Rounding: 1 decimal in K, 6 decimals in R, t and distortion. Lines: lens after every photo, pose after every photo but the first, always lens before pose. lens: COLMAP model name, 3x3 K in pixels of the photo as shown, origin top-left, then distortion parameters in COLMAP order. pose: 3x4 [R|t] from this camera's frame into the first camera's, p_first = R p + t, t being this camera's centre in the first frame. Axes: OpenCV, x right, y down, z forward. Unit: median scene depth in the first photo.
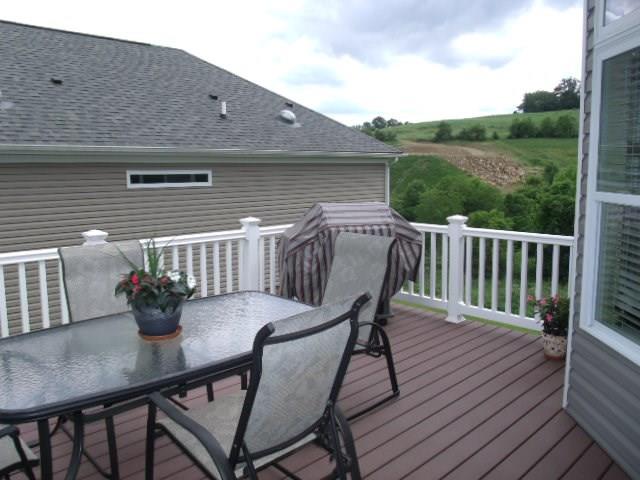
lens RADIAL K [[511.7, 0, 320.2], [0, 511.7, 237.9], [0, 0, 1]] dist [-0.007950, 0.000974]
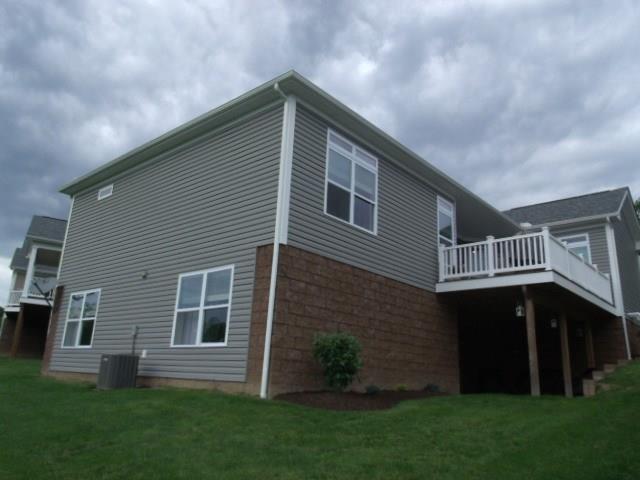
lens RADIAL K [[511.7, 0, 320.0], [0, 511.7, 240.0], [0, 0, 1]] dist [-0.007950, 0.000974]
pose [[0.995167, 0.076267, 0.061851, -0.817738], [-0.045637, 0.916952, -0.396380, 1.107469], [-0.086945, 0.391642, 0.916001, -1.449482]]
